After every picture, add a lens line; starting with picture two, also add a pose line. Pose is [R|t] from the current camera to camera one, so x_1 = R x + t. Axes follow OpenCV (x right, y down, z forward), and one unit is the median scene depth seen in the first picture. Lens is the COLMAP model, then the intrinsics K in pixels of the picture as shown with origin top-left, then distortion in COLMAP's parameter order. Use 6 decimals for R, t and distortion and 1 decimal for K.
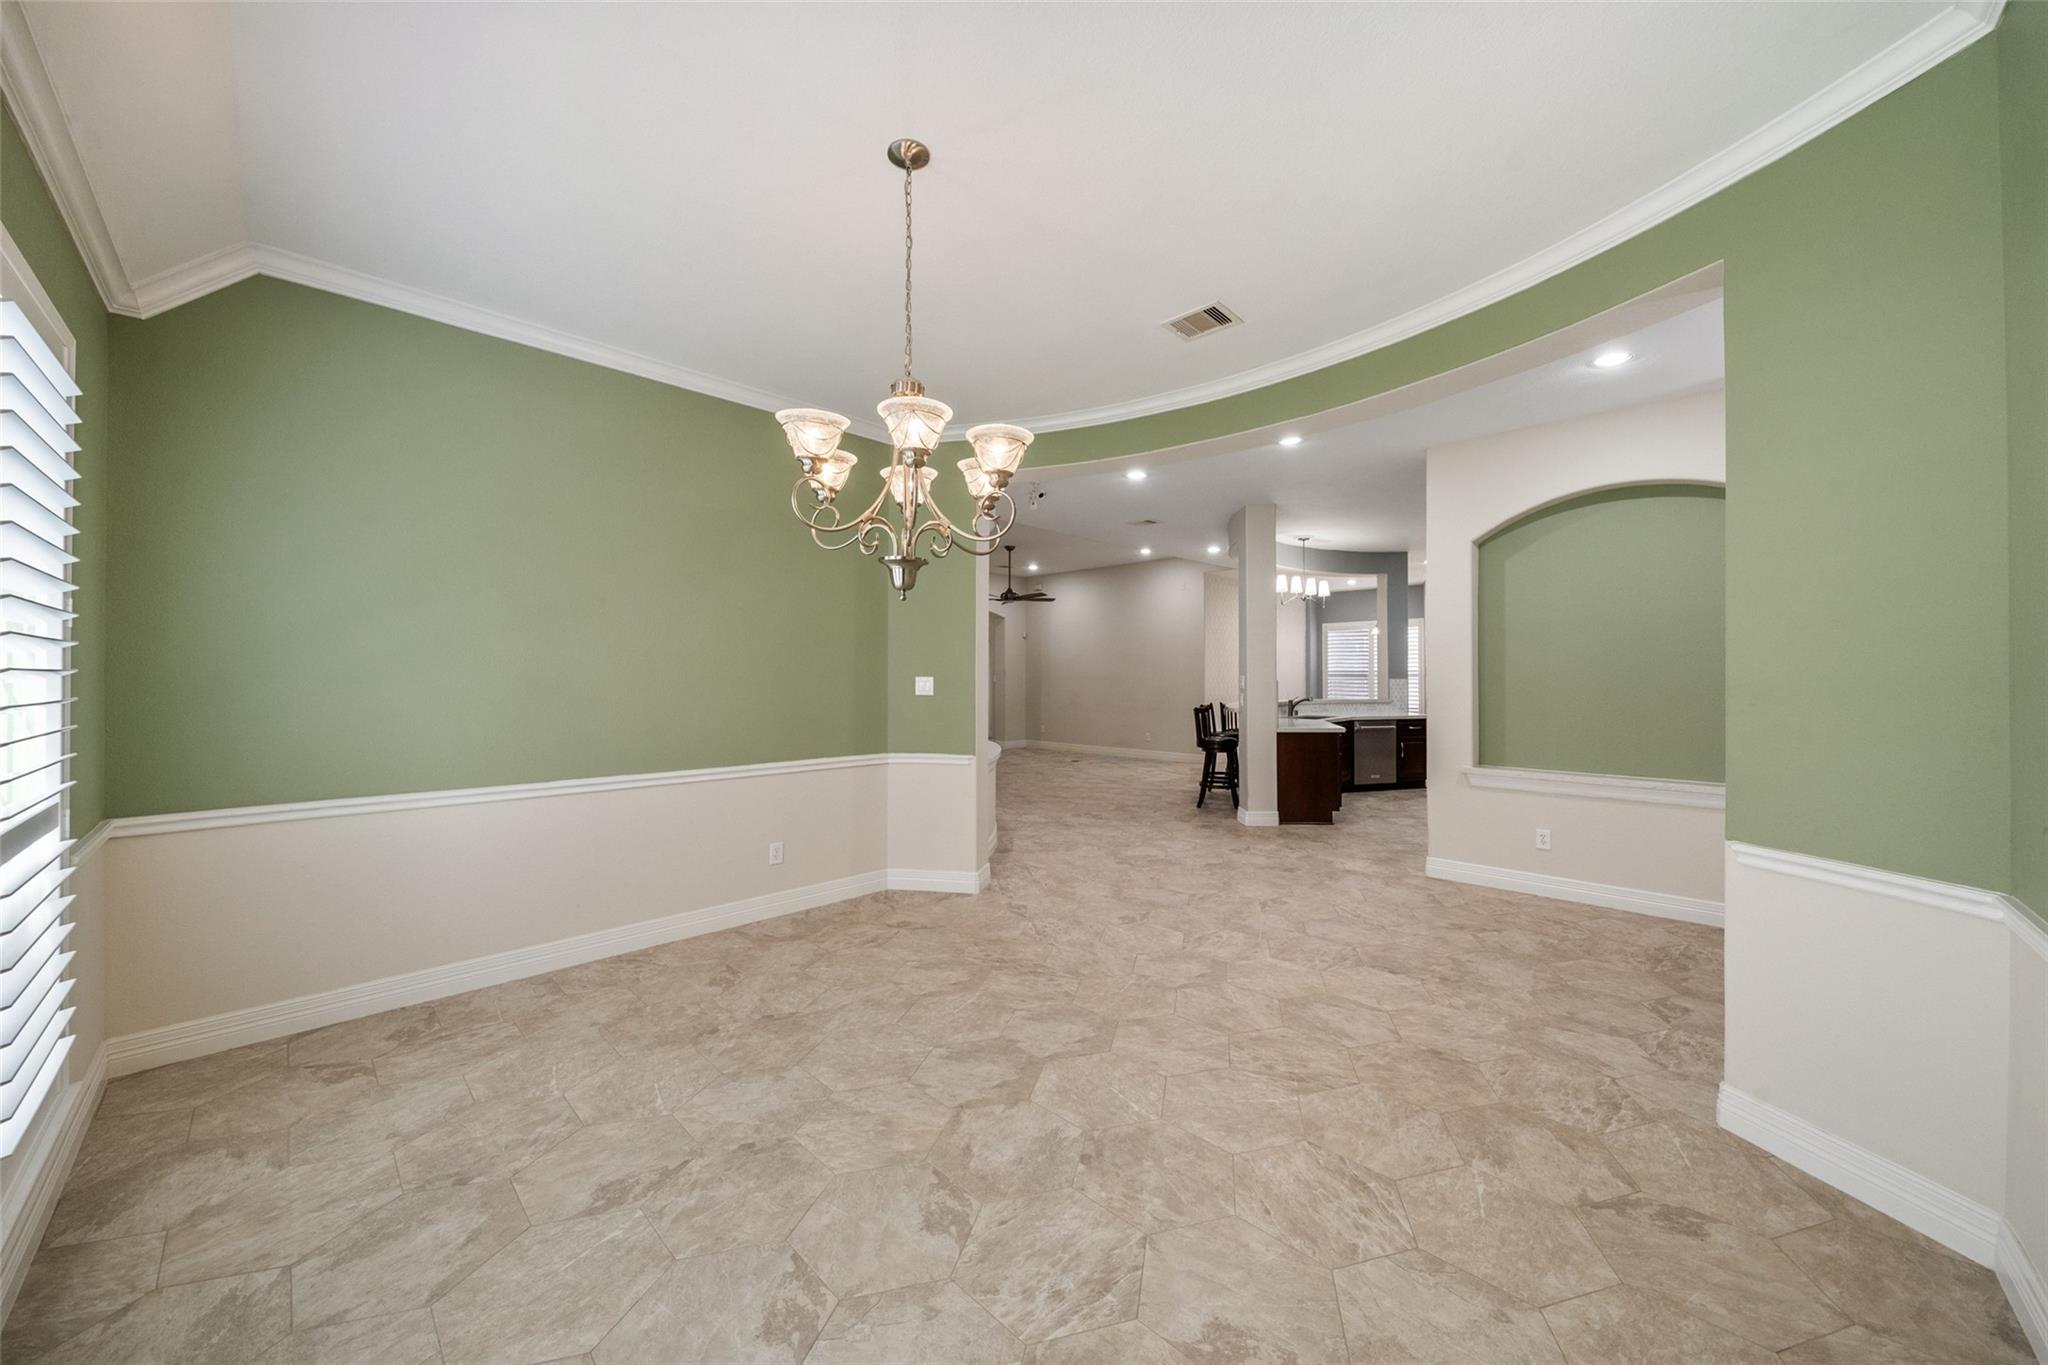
lens RADIAL K [[774.7, 0, 1019.5], [0, 774.7, 676.3], [0, 0, 1]] dist [-0.002608, -0.000261]
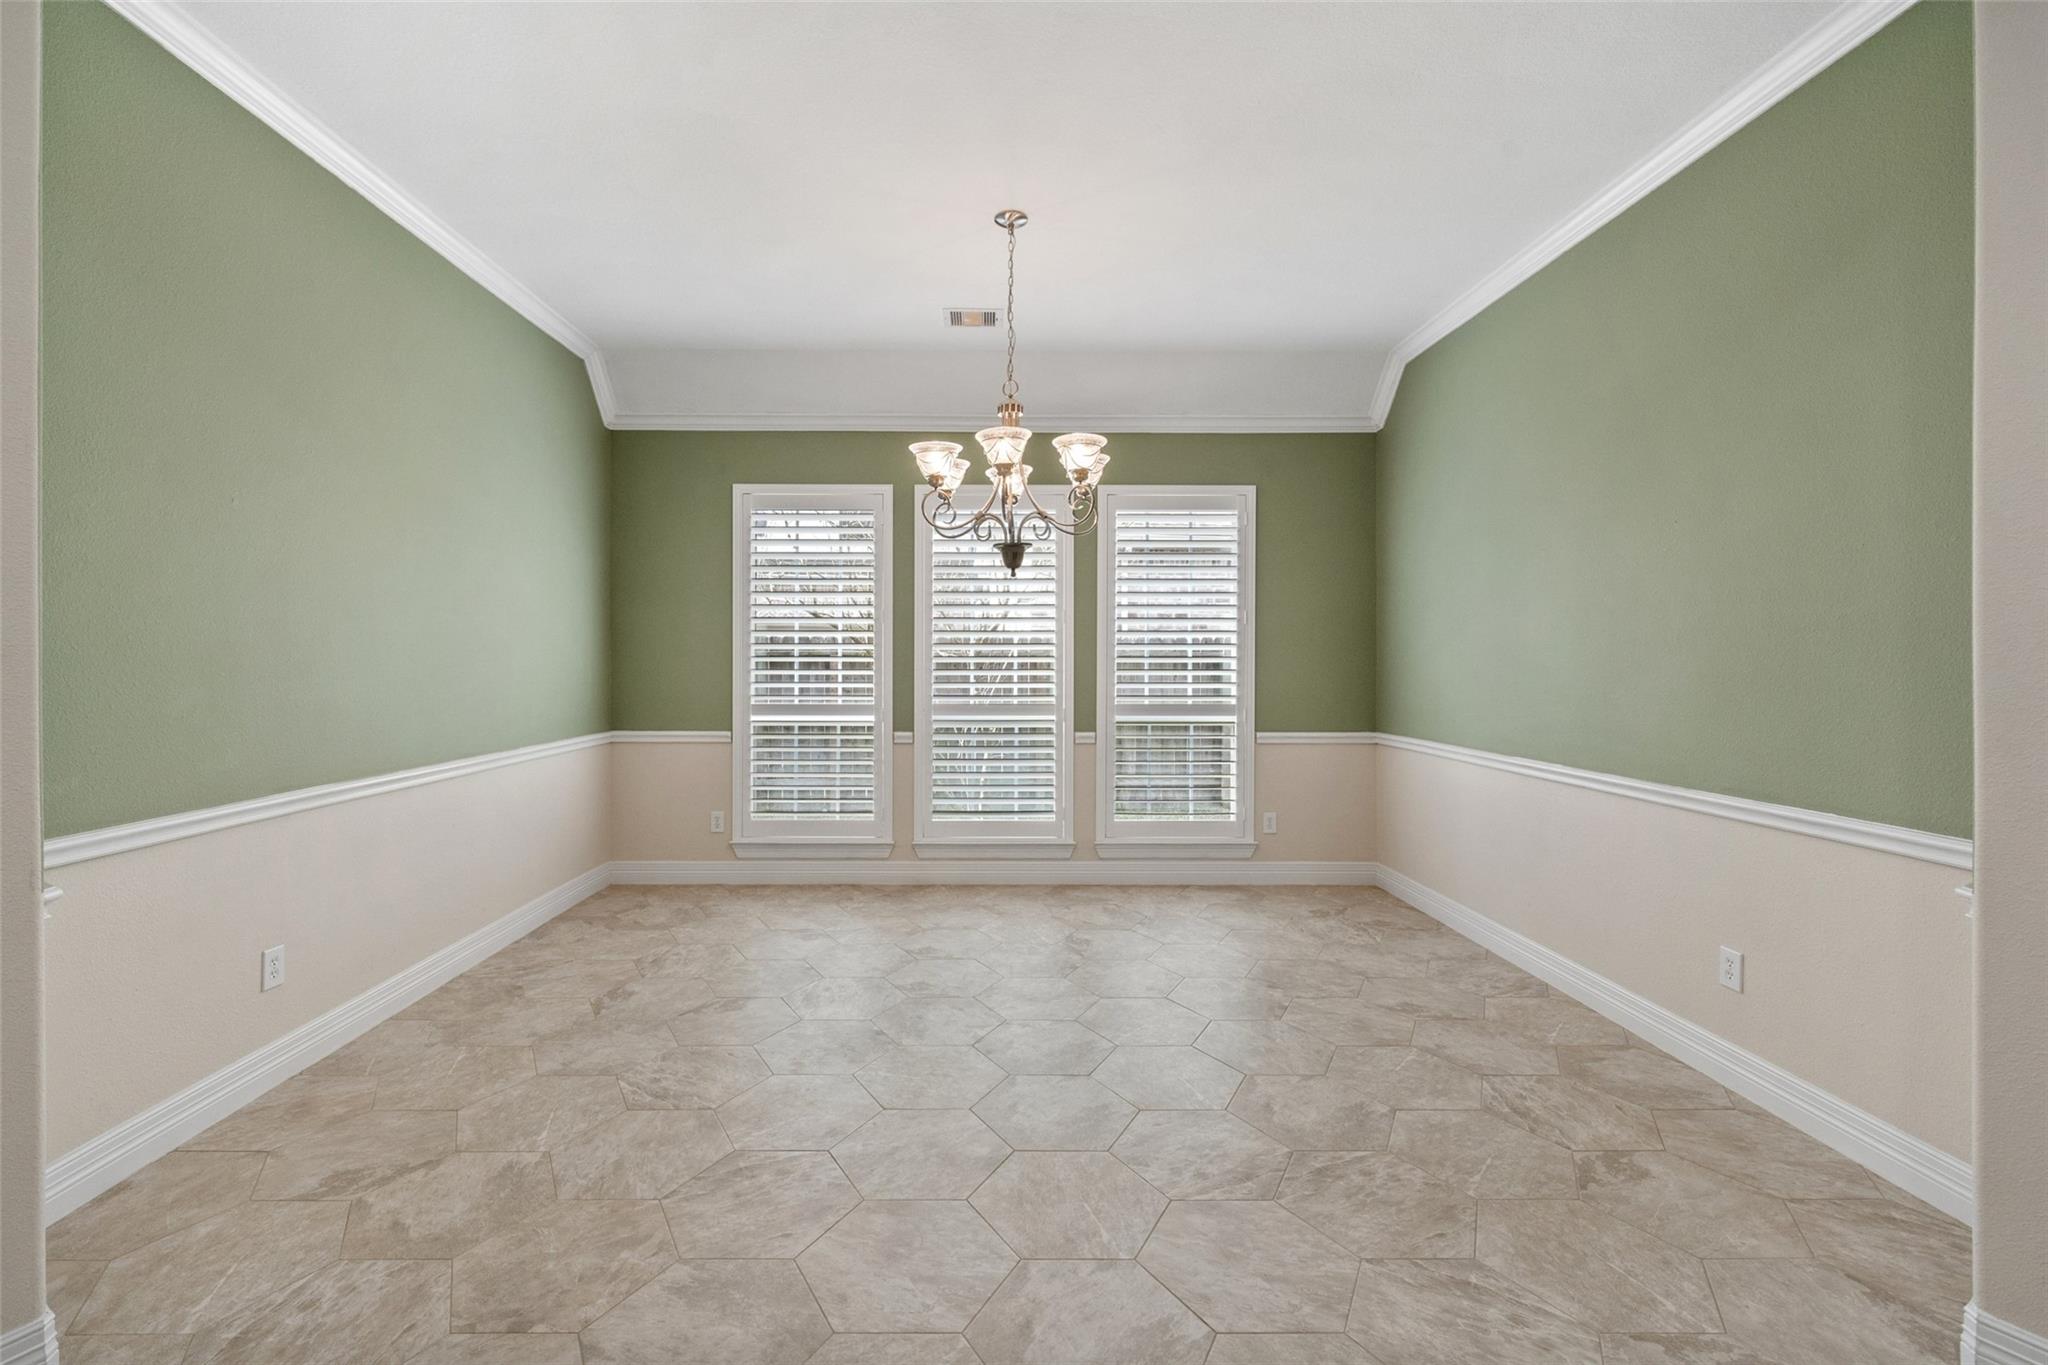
lens RADIAL K [[876.3, 0, 1023.3], [0, 876.3, 671.7], [0, 0, 1]] dist [0.002033, 0.000234]
pose [[-0.692173, 0.006123, -0.721706, 0.668858], [-0.001737, 0.999947, 0.010150, 0.021204], [0.721729, 0.008279, -0.692126, 1.524784]]
